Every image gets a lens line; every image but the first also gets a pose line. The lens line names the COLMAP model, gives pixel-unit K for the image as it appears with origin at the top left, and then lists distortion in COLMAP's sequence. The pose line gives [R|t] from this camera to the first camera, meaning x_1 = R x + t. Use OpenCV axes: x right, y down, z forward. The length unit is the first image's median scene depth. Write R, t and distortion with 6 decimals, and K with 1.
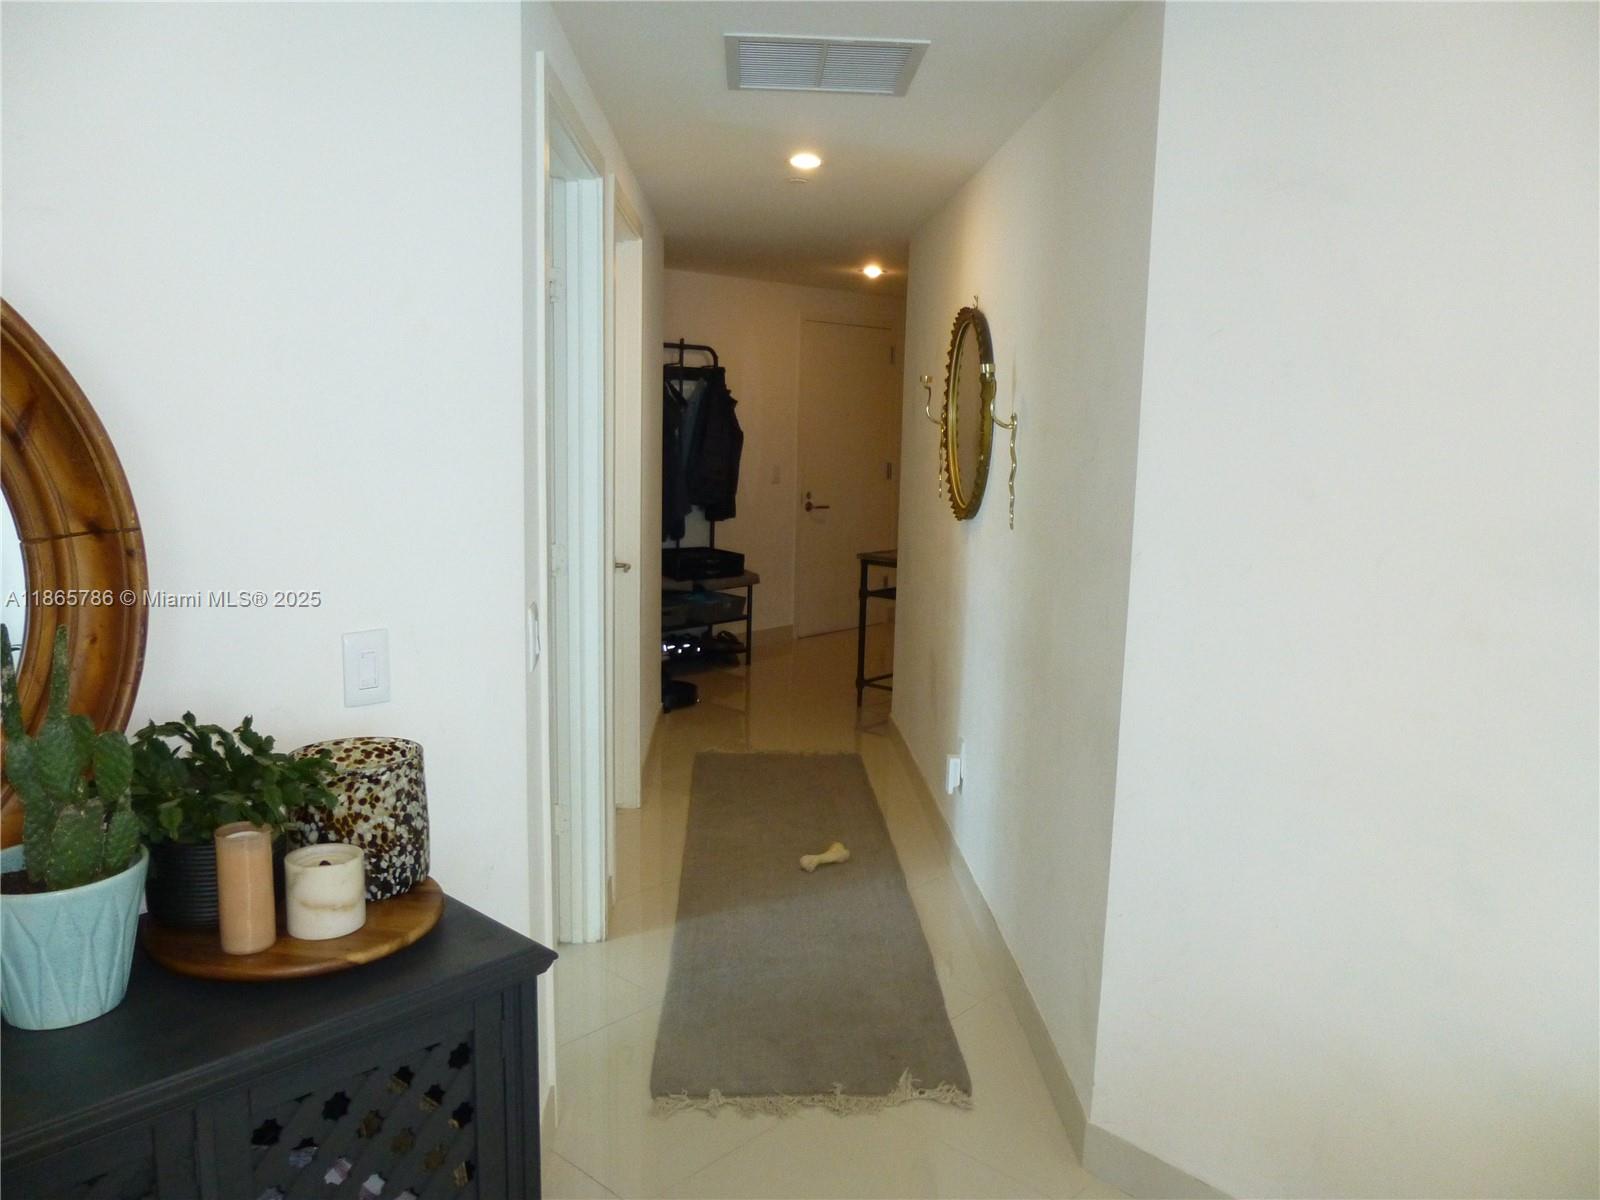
lens RADIAL K [[1183.4, 0, 800.0], [0, 1183.4, 600.0], [0, 0, 1]] dist [-0.025391, 0.046547]
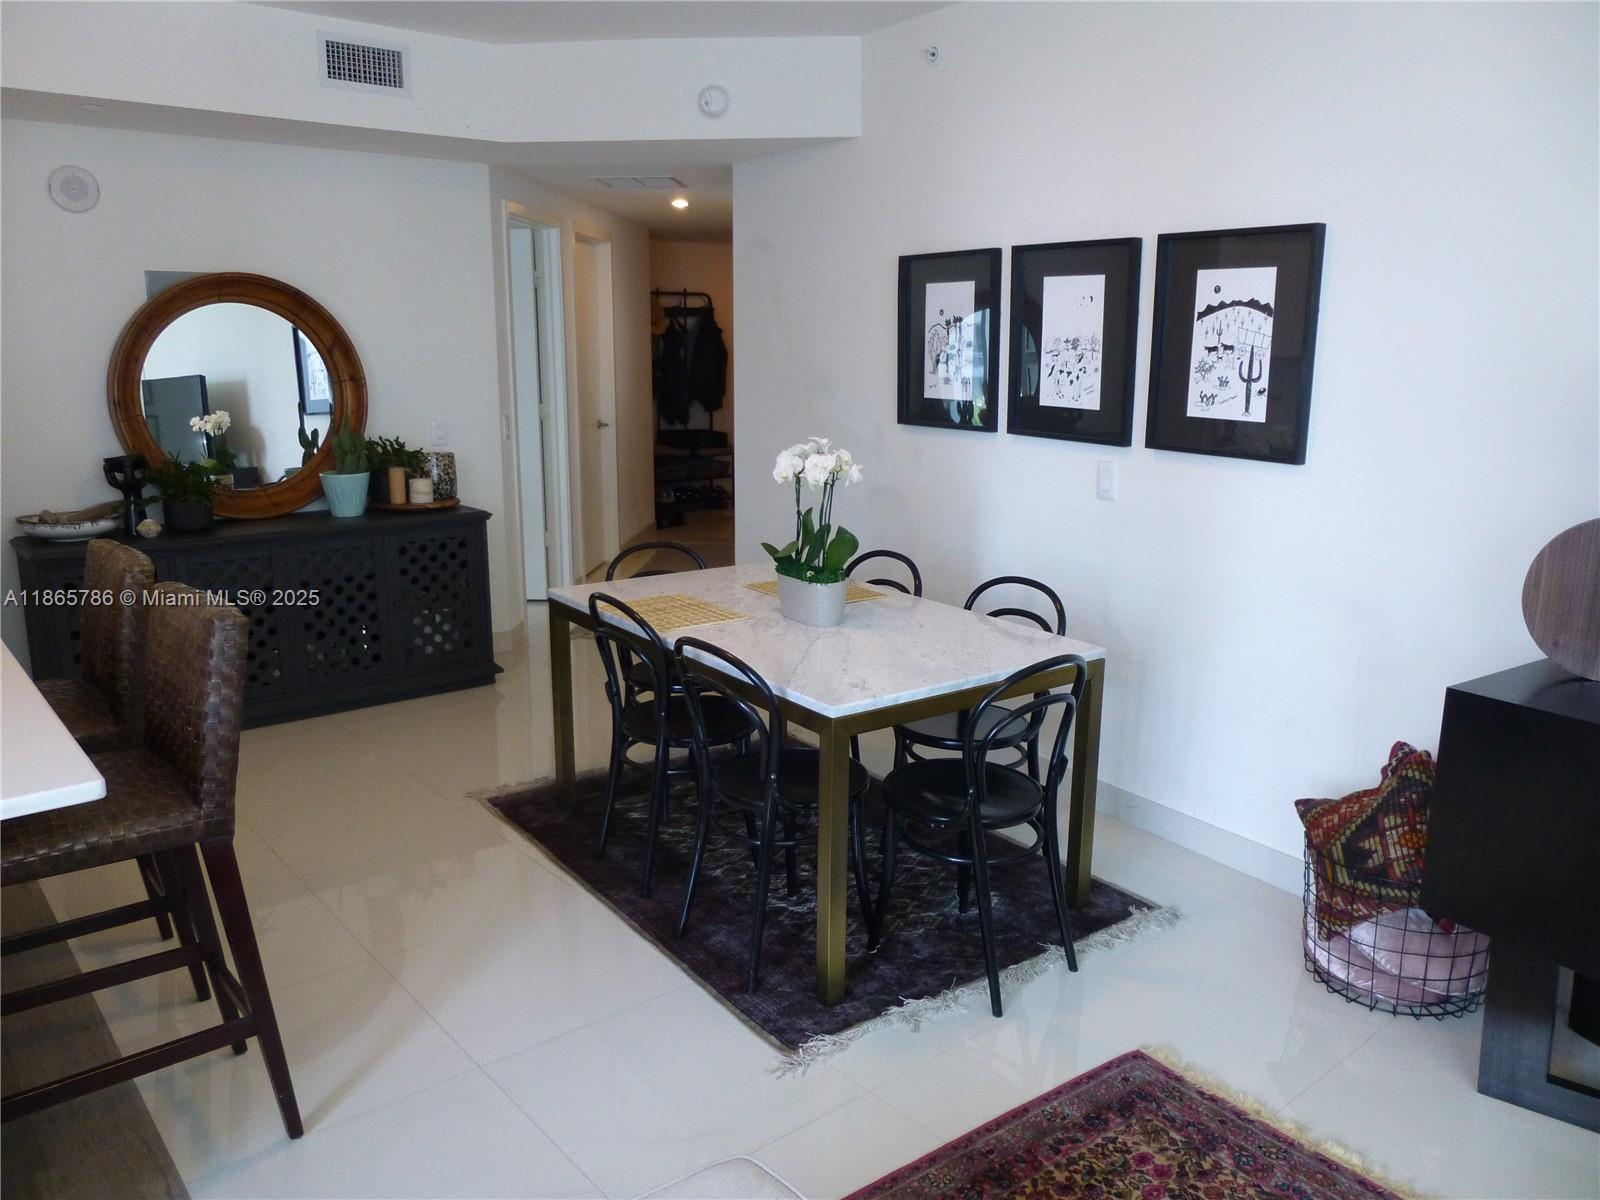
lens RADIAL K [[1221.0, 0, 801.9], [0, 1221.0, 602.5], [0, 0, 1]] dist [-0.064876, 0.070480]
pose [[0.989558, 0.010695, -0.143738, 0.968966], [-0.002756, 0.998465, 0.055324, 0.323704], [0.144109, -0.054350, 0.988068, -1.872020]]
